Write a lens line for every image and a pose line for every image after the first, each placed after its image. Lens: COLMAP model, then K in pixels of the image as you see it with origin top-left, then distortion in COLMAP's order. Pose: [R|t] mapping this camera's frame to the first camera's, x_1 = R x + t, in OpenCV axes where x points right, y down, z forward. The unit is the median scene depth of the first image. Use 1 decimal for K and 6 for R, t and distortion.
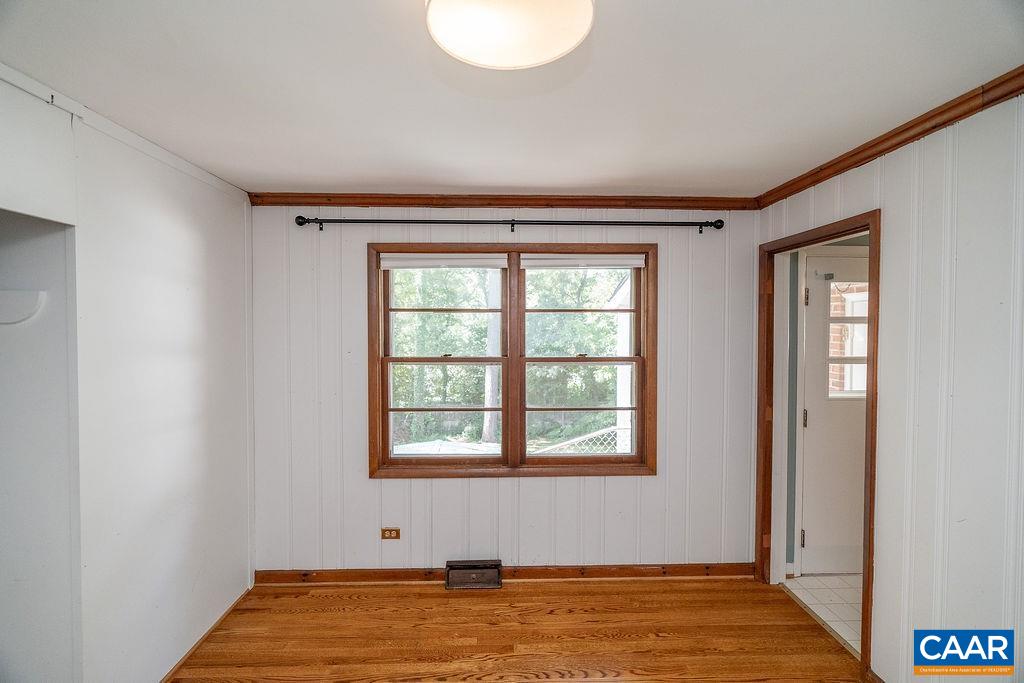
lens RADIAL K [[466.6, 0, 508.4], [0, 466.6, 336.9], [0, 0, 1]] dist [0.001530, 0.000258]
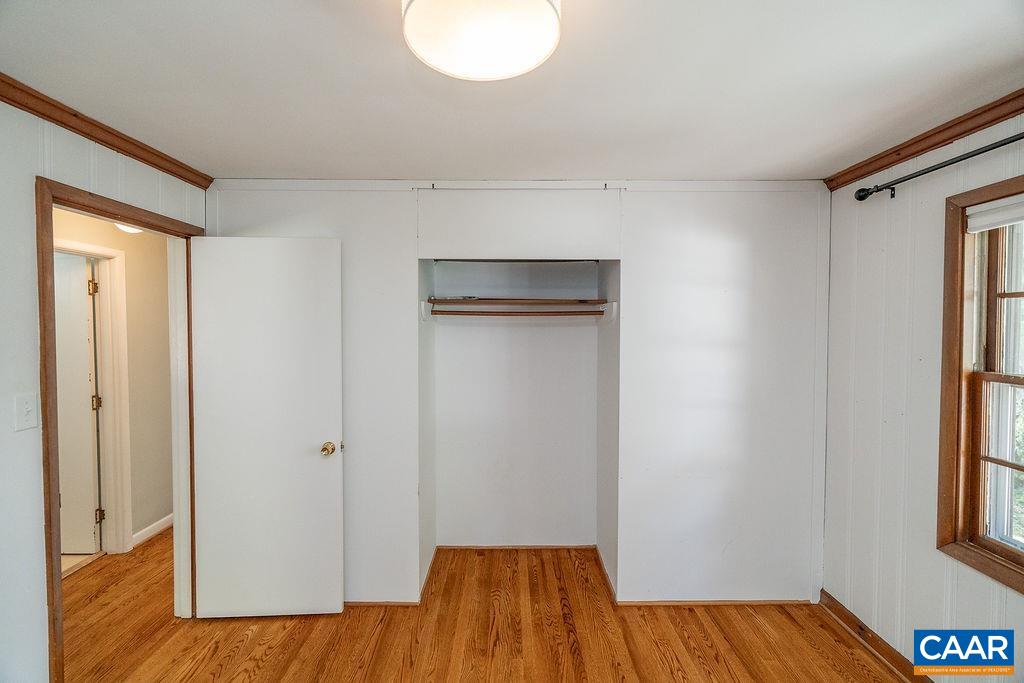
lens RADIAL K [[466.6, 0, 505.8], [0, 466.6, 337.7], [0, 0, 1]] dist [0.001530, 0.000258]
pose [[-0.028619, 0.025168, -0.999273, 0.397820], [-0.023240, 0.999396, 0.025837, -0.004251], [0.999320, 0.023963, -0.028017, 0.402455]]
